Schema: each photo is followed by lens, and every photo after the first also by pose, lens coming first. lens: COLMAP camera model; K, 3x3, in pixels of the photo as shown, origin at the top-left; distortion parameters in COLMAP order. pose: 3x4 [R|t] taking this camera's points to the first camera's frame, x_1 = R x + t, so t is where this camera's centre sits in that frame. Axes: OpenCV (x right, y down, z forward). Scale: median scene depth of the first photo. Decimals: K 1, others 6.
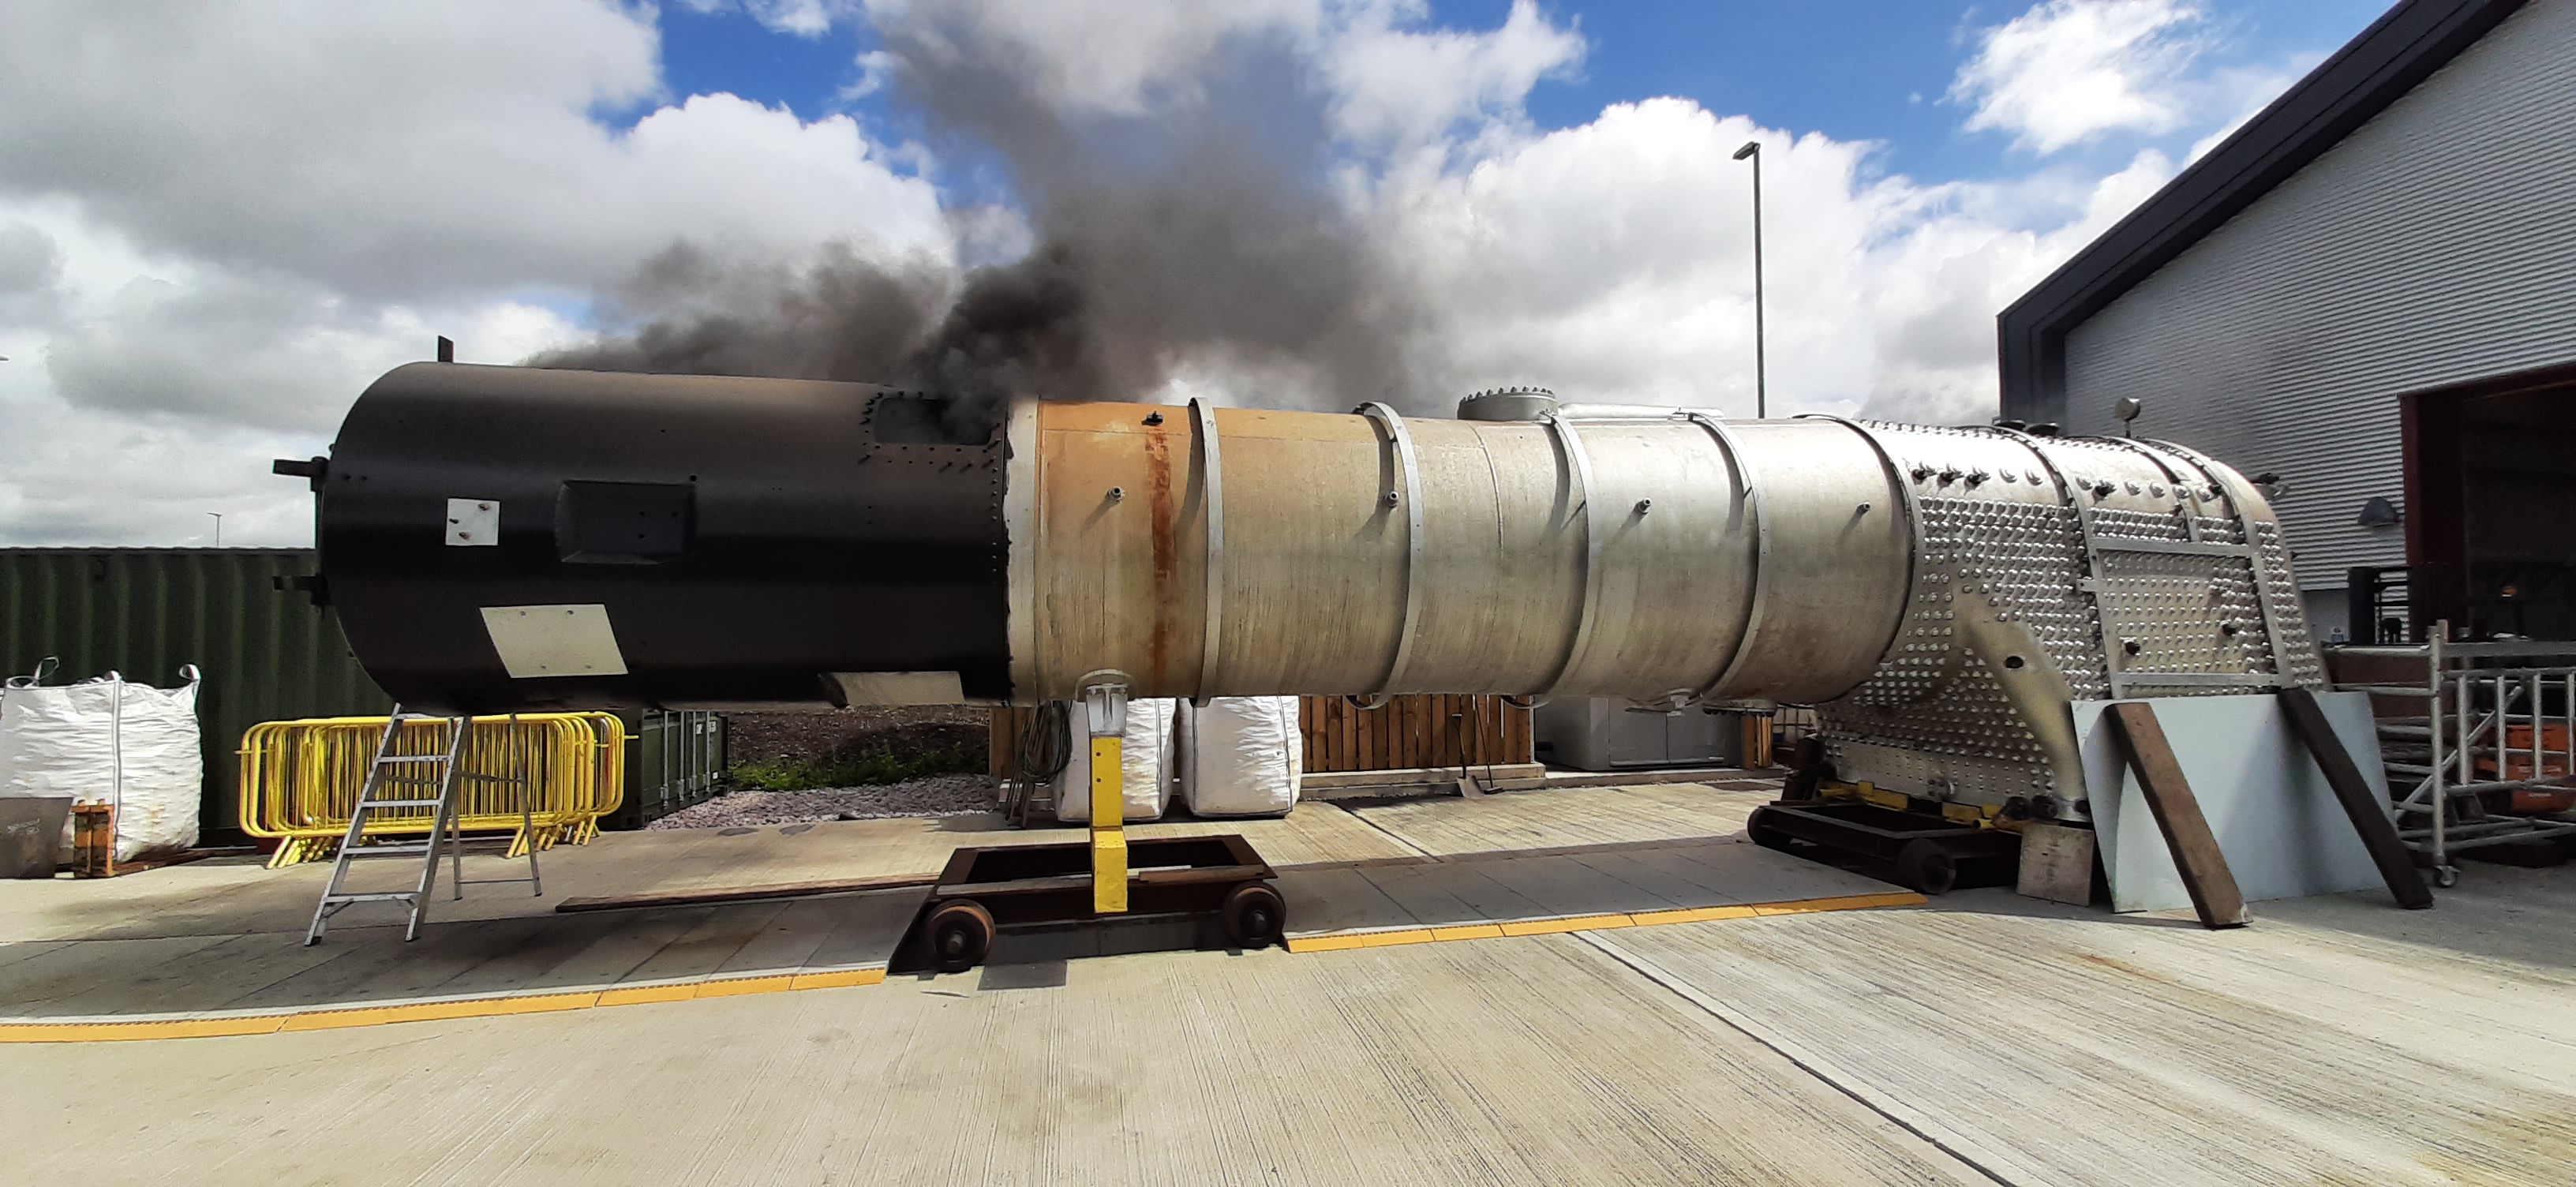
lens RADIAL K [[1028.2, 0, 1333.9], [0, 1028.2, 606.6], [0, 0, 1]] dist [-0.000930, -0.000248]
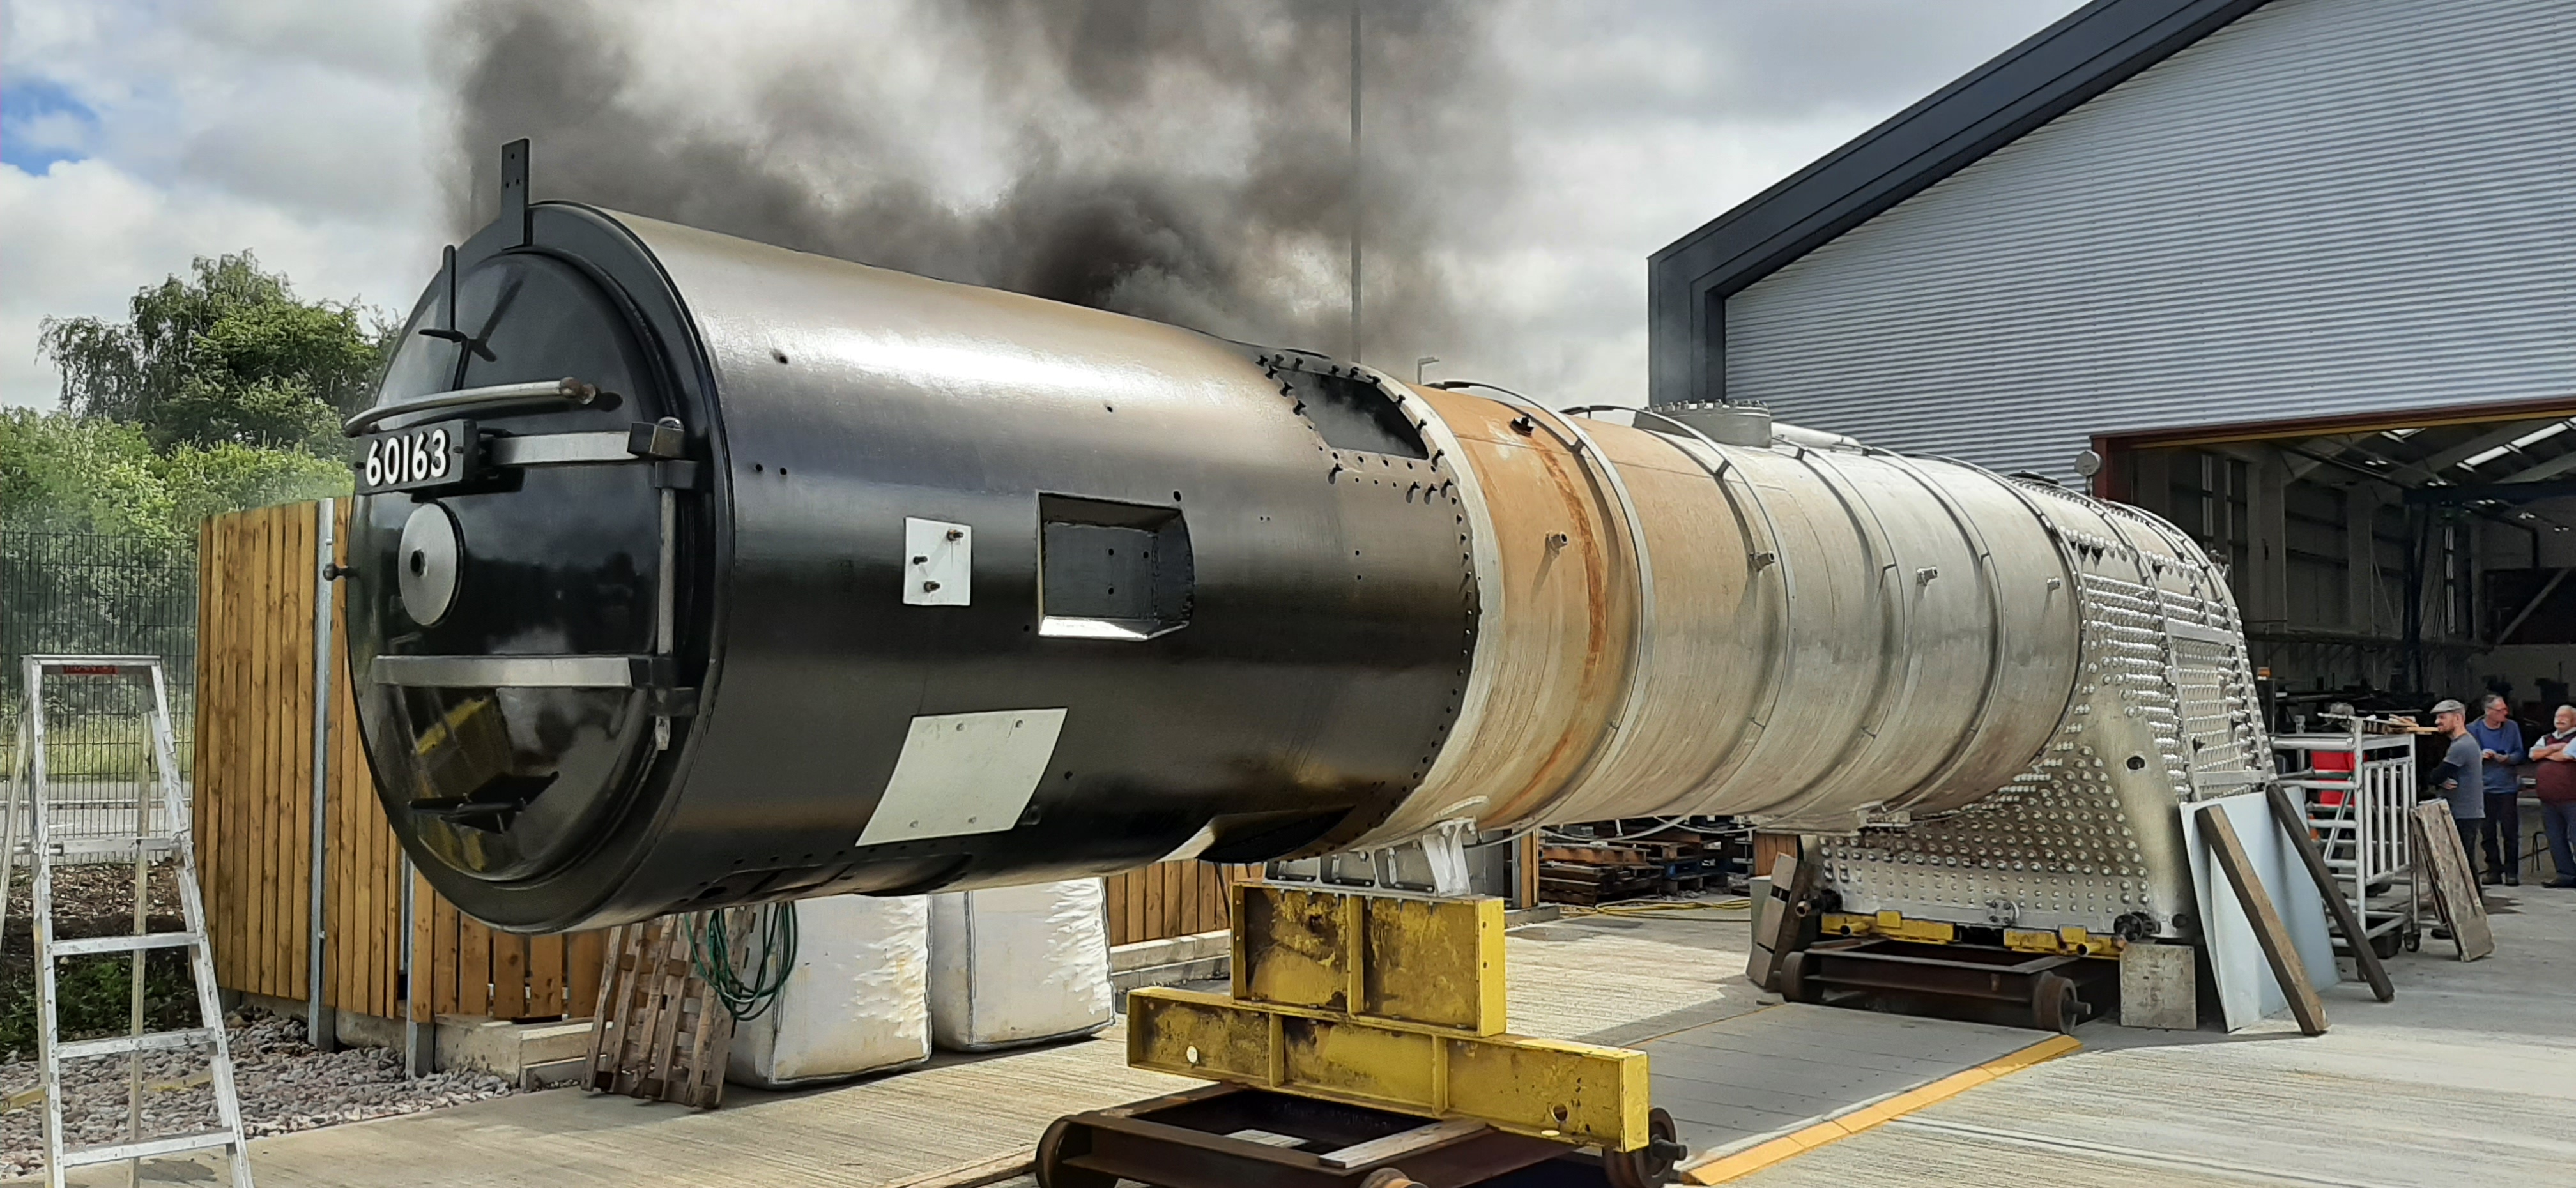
lens RADIAL K [[2078.2, 0, 1288.0], [0, 2078.2, 594.0], [0, 0, 1]] dist [0.009040, 0.004011]
pose [[0.795666, 0.033905, 0.604785, -0.989713], [-0.030611, 0.999407, -0.015756, -0.039444], [-0.604961, -0.005977, 0.796233, 0.014680]]
